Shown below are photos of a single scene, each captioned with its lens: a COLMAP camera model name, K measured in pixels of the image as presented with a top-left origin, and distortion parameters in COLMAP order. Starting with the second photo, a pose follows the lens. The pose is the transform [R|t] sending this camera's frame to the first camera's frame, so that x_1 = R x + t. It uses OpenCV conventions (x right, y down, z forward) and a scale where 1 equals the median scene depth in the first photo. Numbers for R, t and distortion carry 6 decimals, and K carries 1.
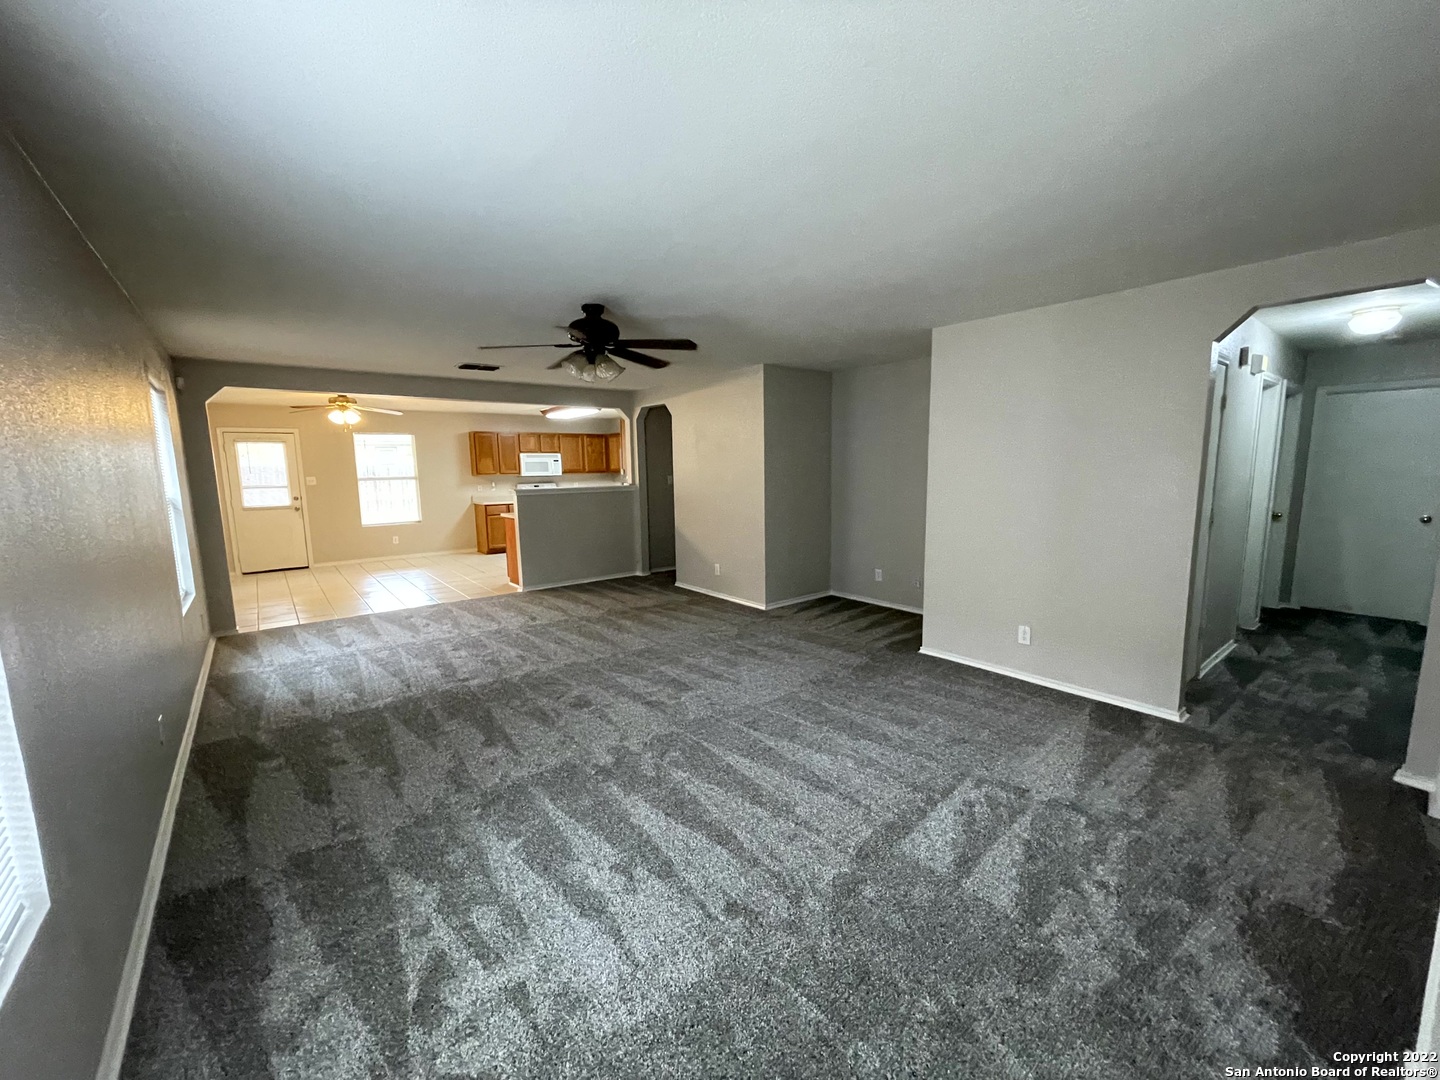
lens RADIAL K [[579.0, 0, 715.4], [0, 579.0, 542.7], [0, 0, 1]] dist [0.000466, -0.000022]
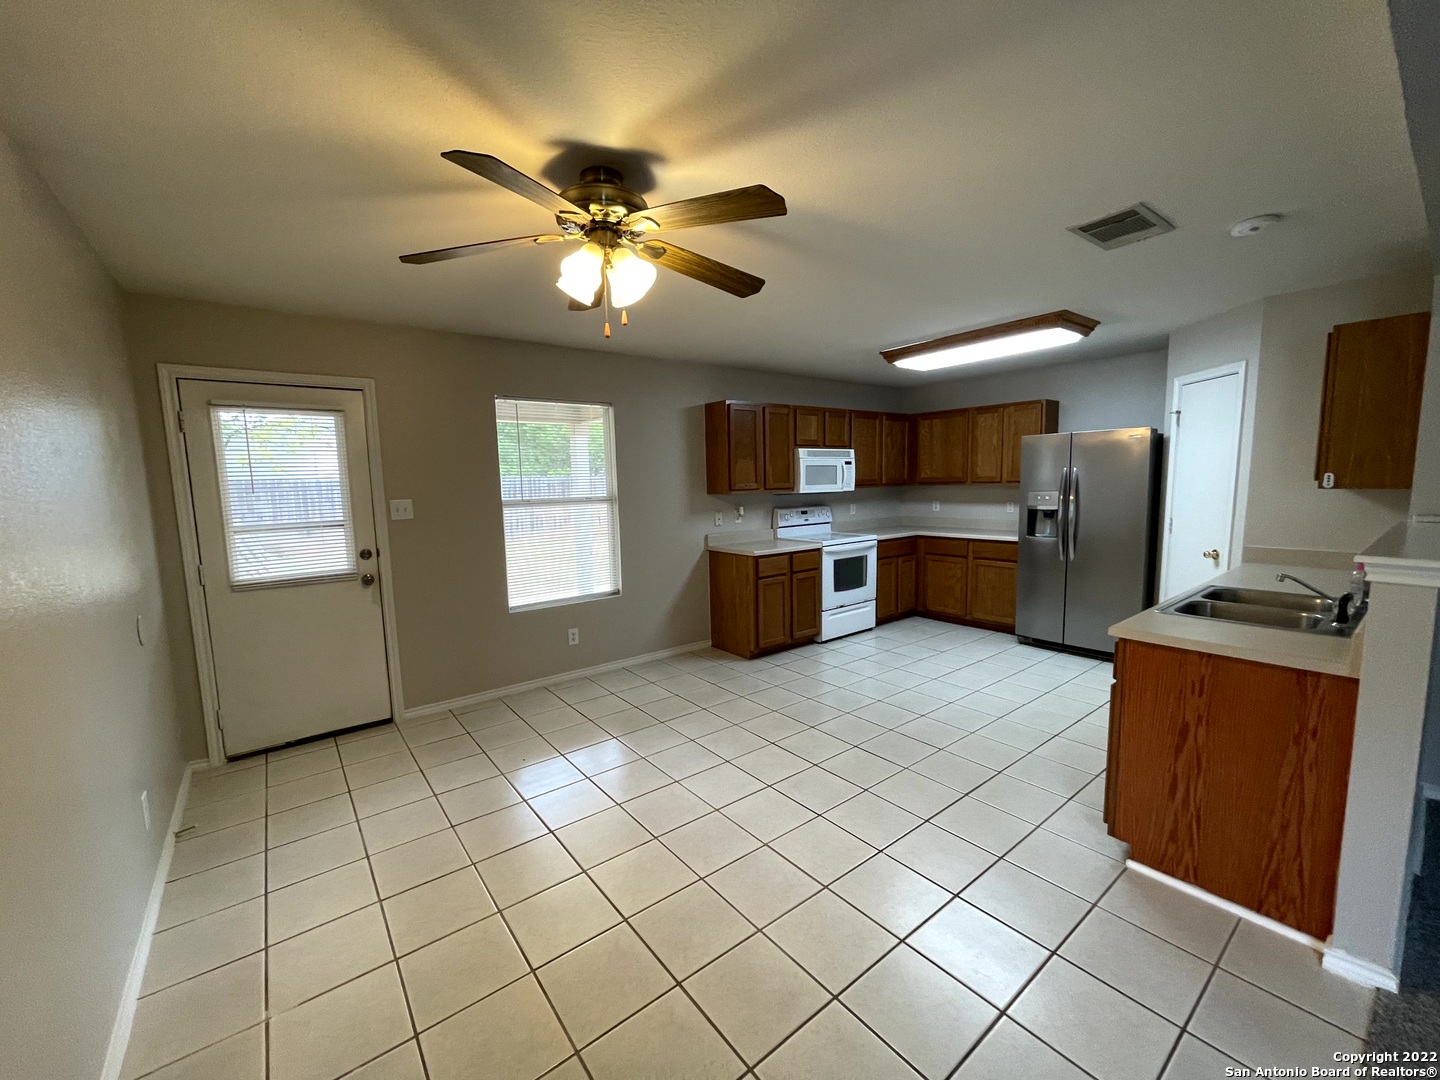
lens RADIAL K [[579.0, 0, 723.4], [0, 579.0, 544.2], [0, 0, 1]] dist [0.000466, -0.000022]
pose [[0.999971, -0.006978, -0.003098, -0.414615], [0.006910, 0.999741, -0.021688, -0.063483], [0.003249, 0.021666, 0.999760, 0.524004]]
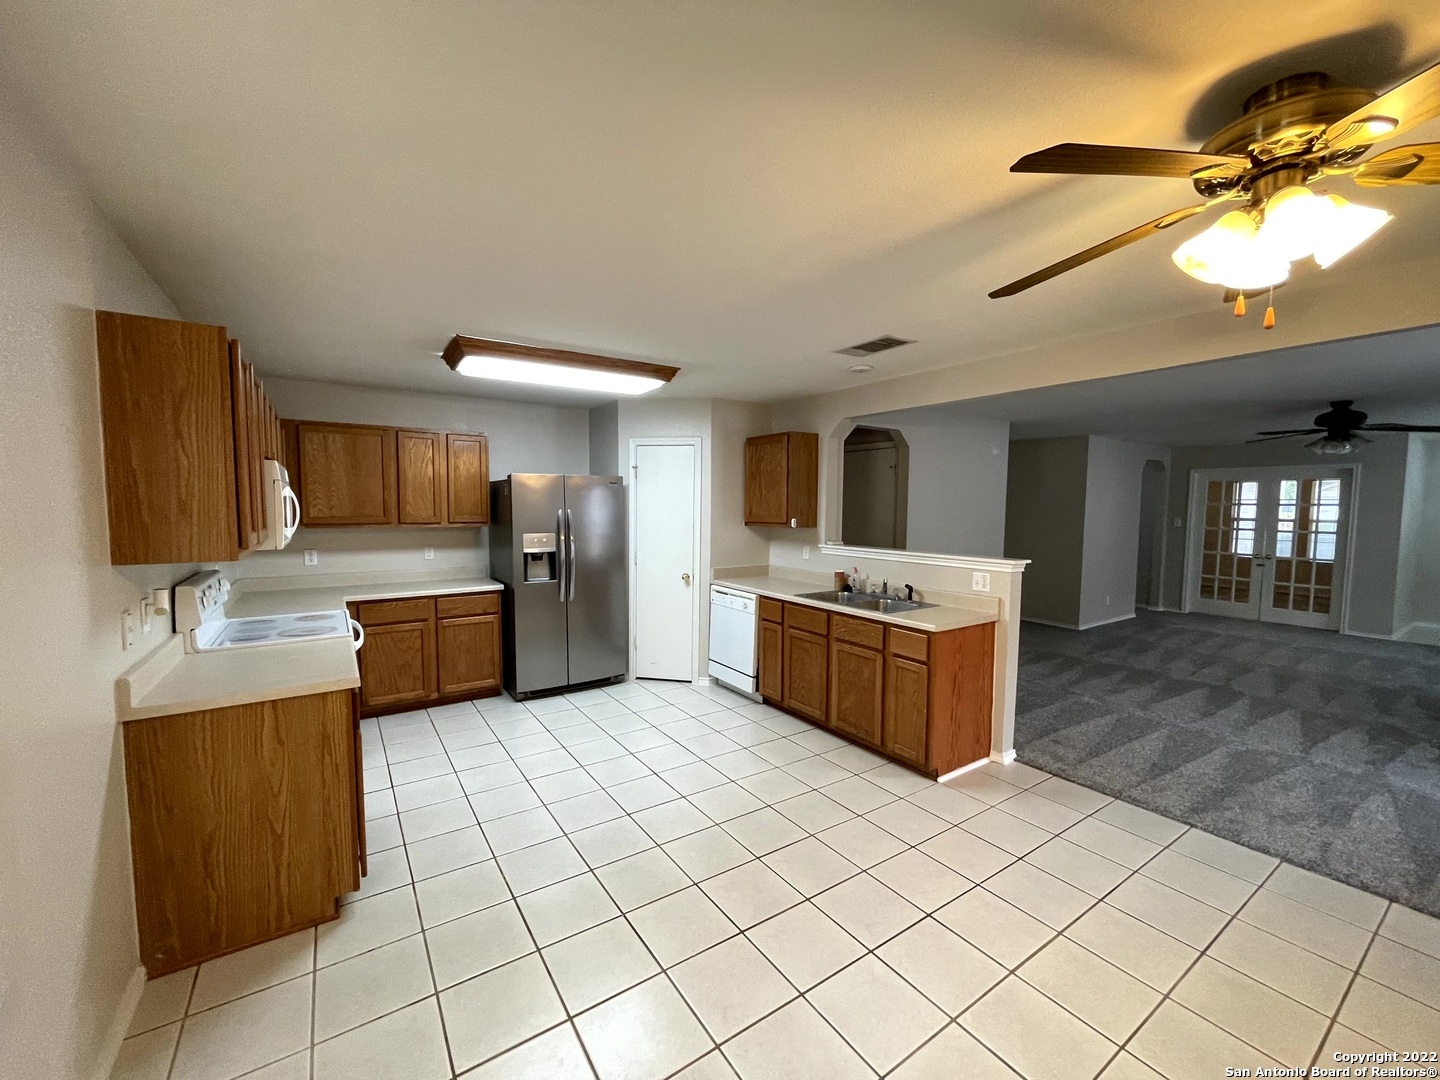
lens RADIAL K [[579.0, 0, 713.9], [0, 579.0, 542.1], [0, 0, 1]] dist [0.000466, -0.000022]
pose [[0.081311, -0.047672, 0.995548, -0.593313], [0.124669, 0.991497, 0.037295, -0.108639], [-0.988861, 0.121081, 0.086563, 0.827201]]
